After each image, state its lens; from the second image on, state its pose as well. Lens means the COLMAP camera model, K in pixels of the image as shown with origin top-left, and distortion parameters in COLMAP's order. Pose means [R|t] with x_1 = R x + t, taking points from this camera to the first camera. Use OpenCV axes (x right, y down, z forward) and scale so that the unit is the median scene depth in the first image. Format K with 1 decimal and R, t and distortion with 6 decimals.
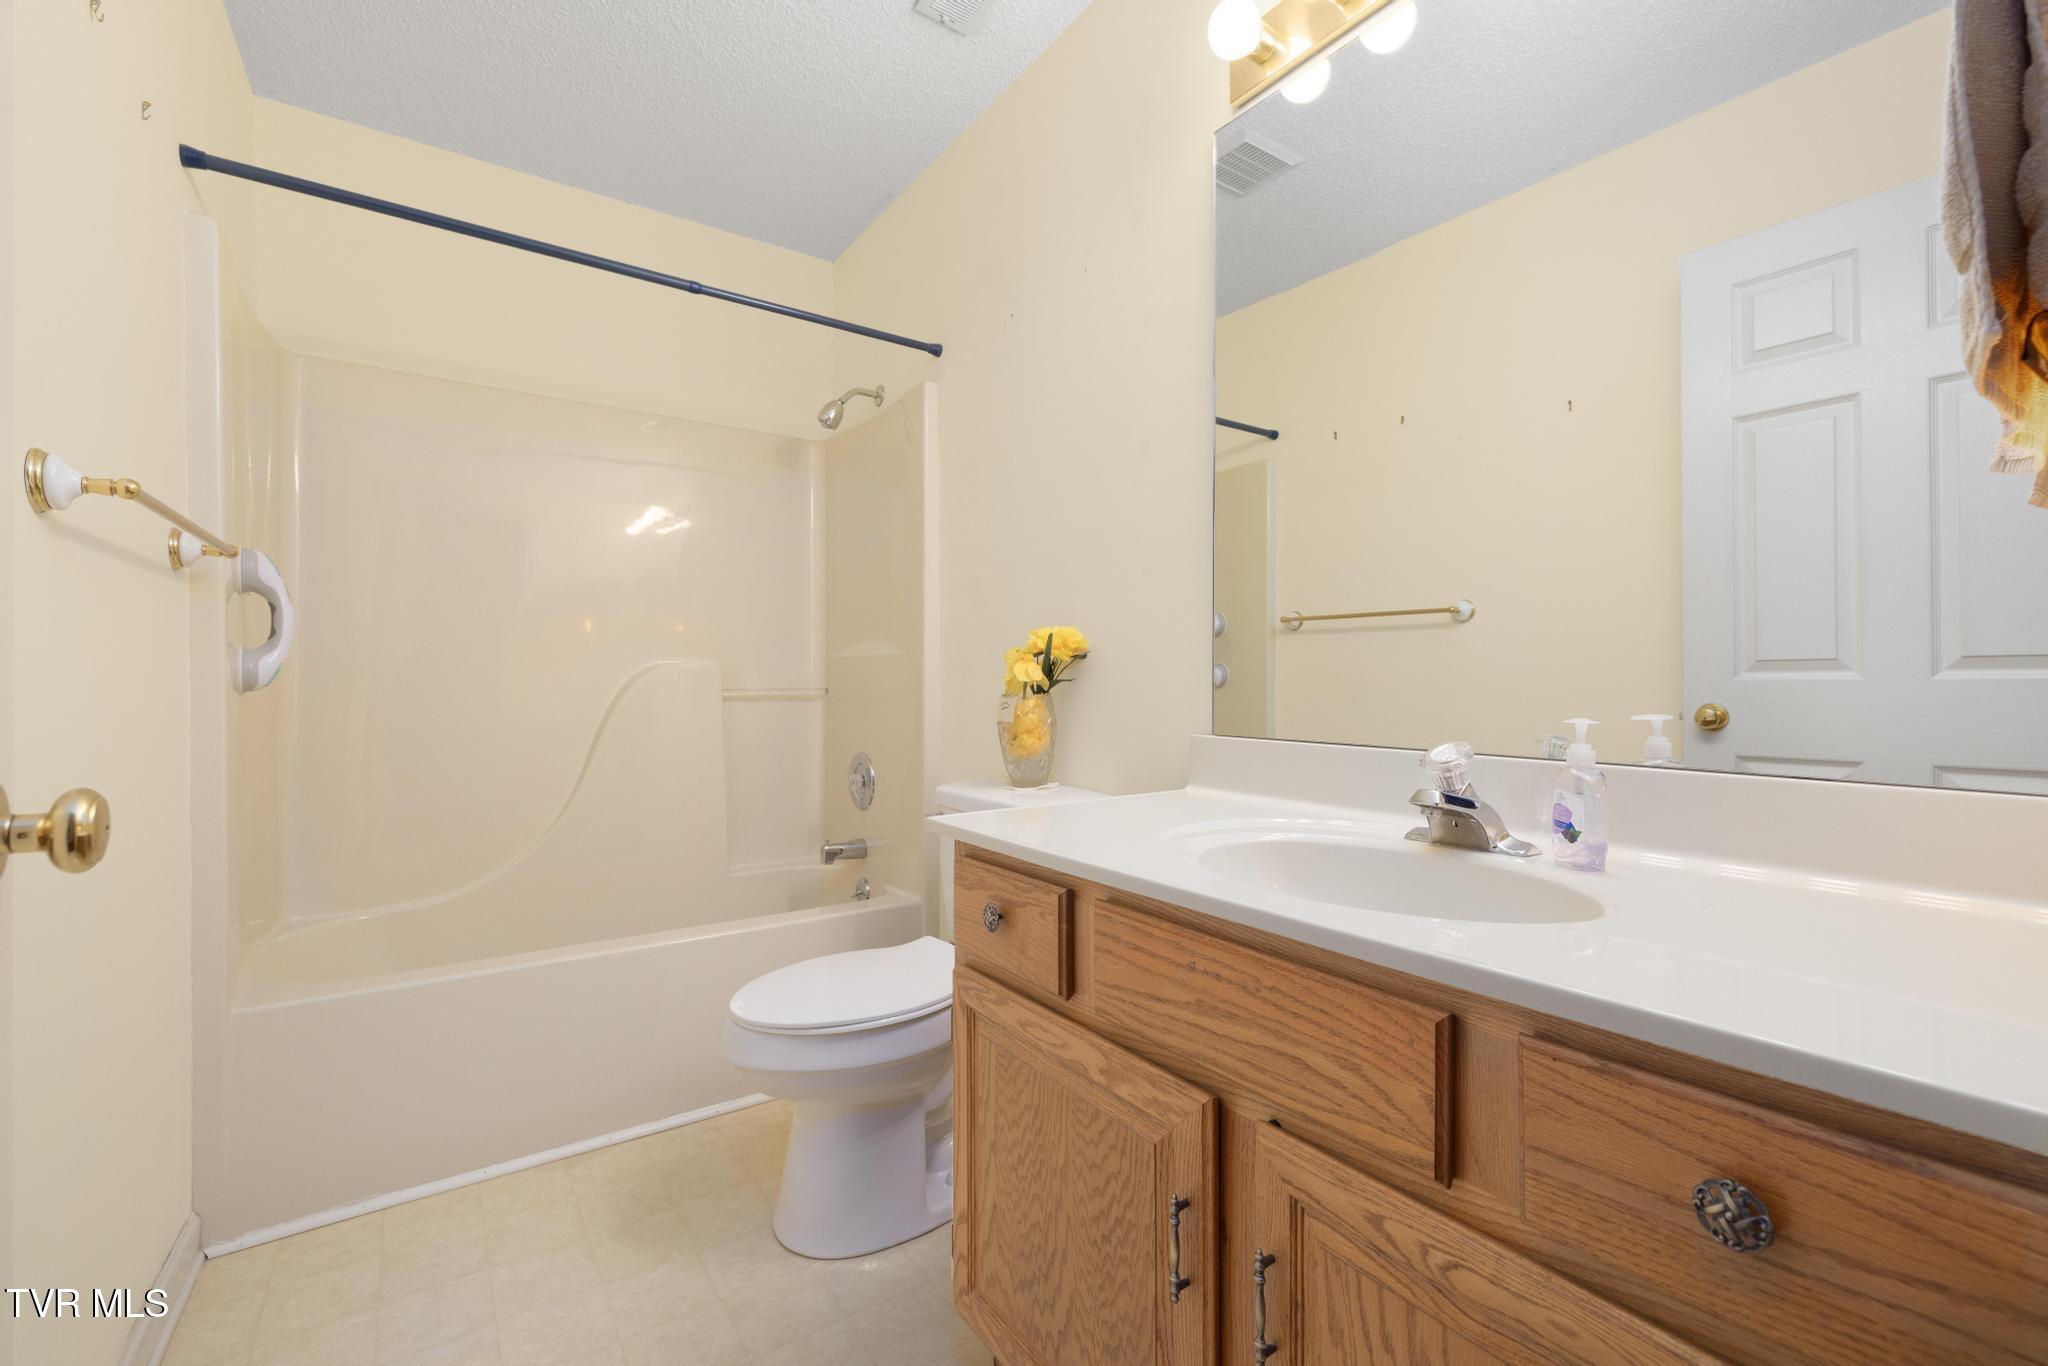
lens RADIAL K [[857.3, 0, 1027.5], [0, 857.3, 680.0], [0, 0, 1]] dist [0.000642, 0.000118]
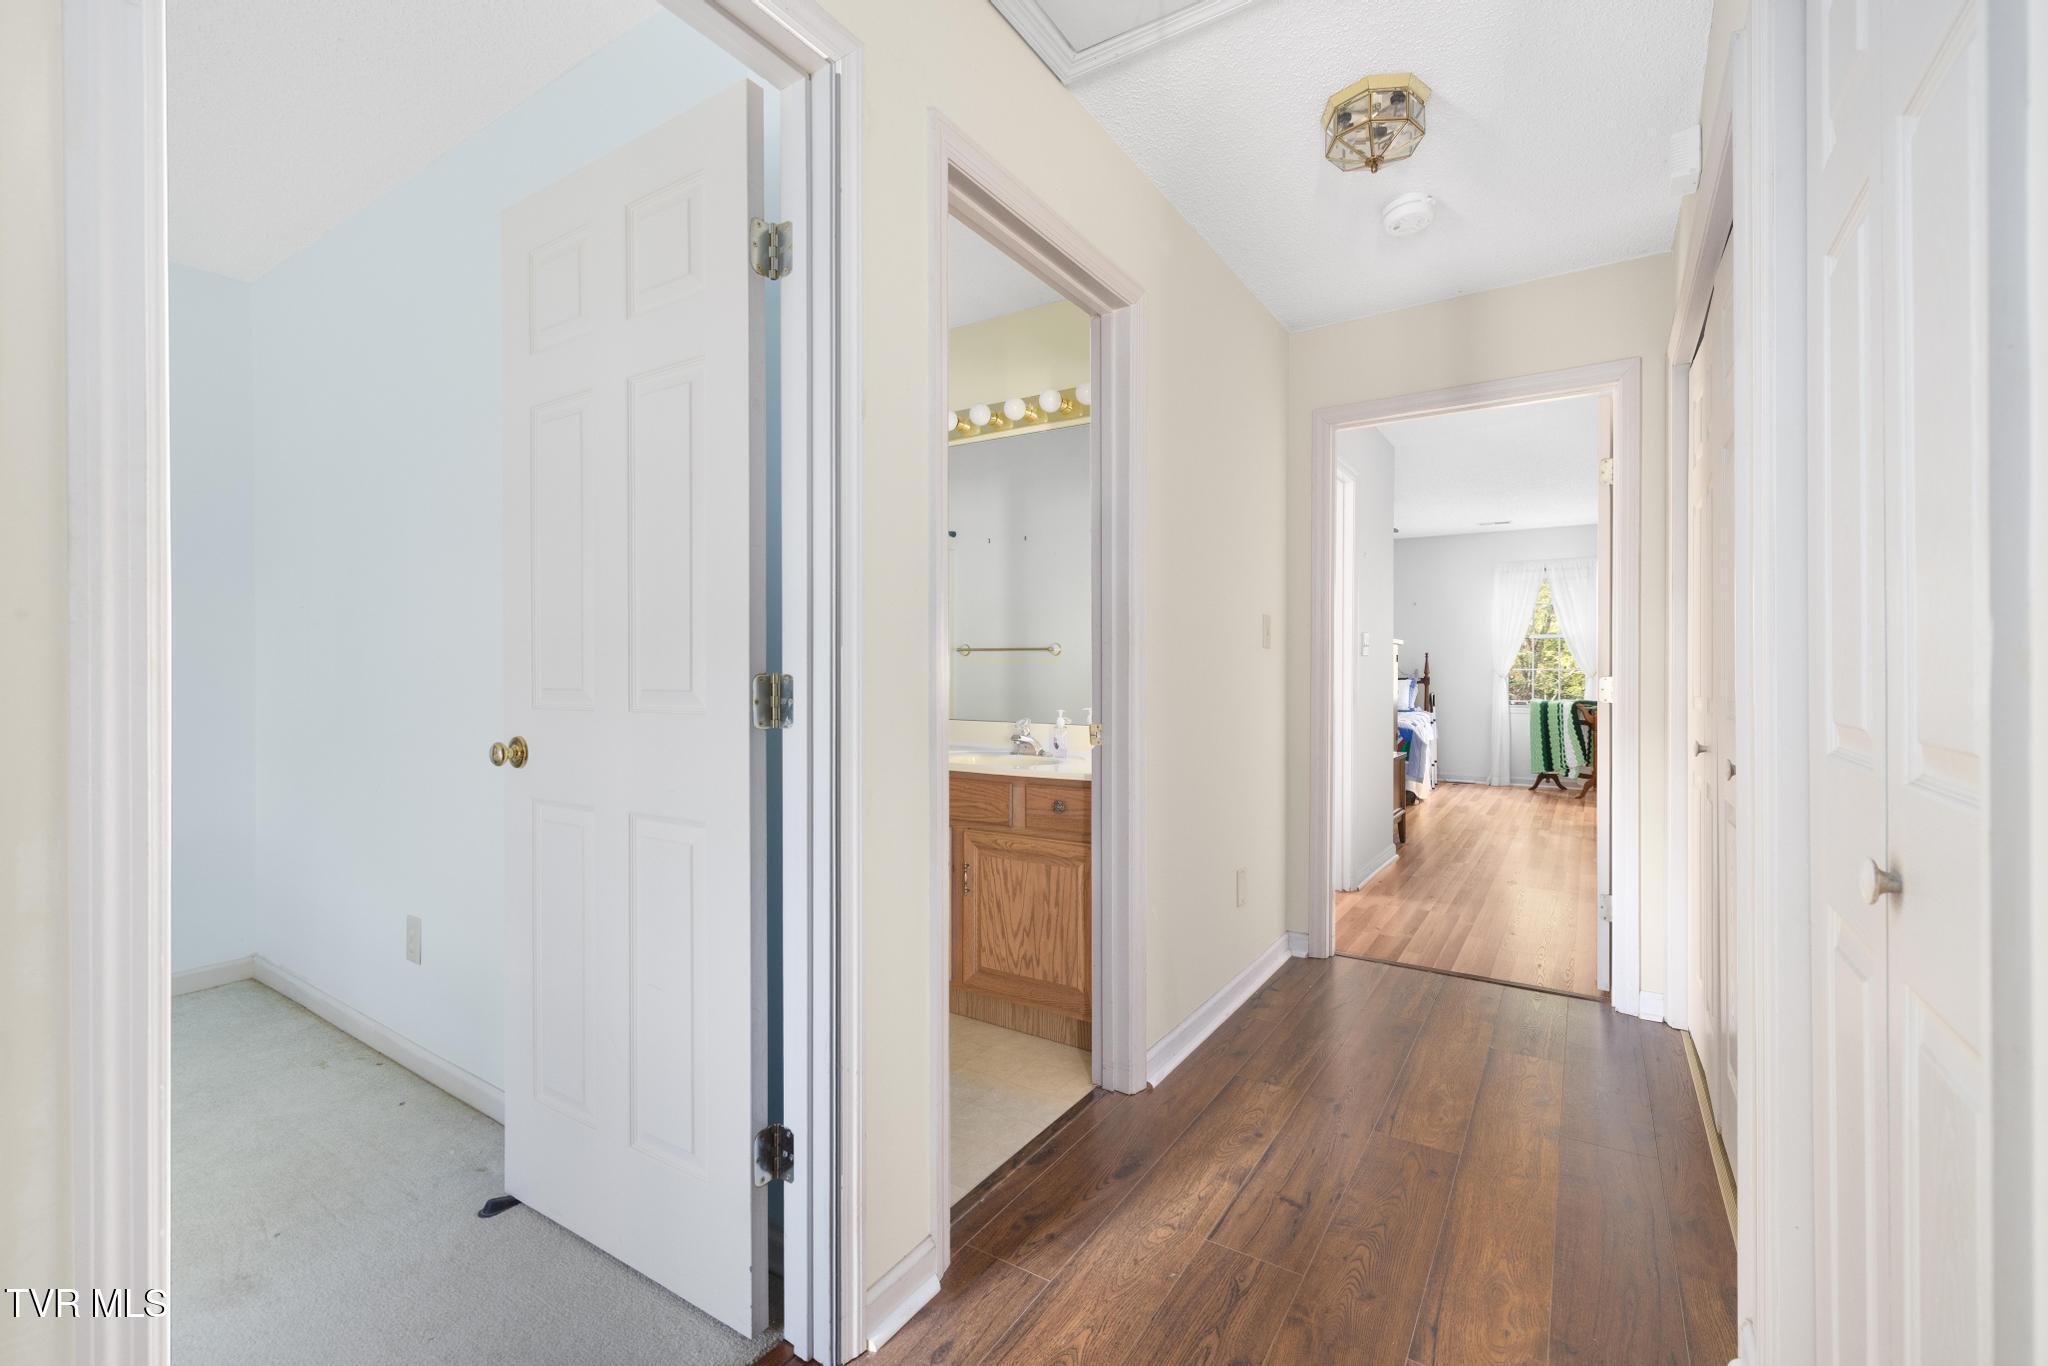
lens RADIAL K [[857.3, 0, 1027.5], [0, 857.3, 680.0], [0, 0, 1]] dist [0.000642, 0.000118]
pose [[0.926979, -0.000502, 0.375113, -0.626679], [-0.002019, 0.999978, 0.006327, -0.081916], [-0.375108, -0.006622, 0.926958, -1.820585]]
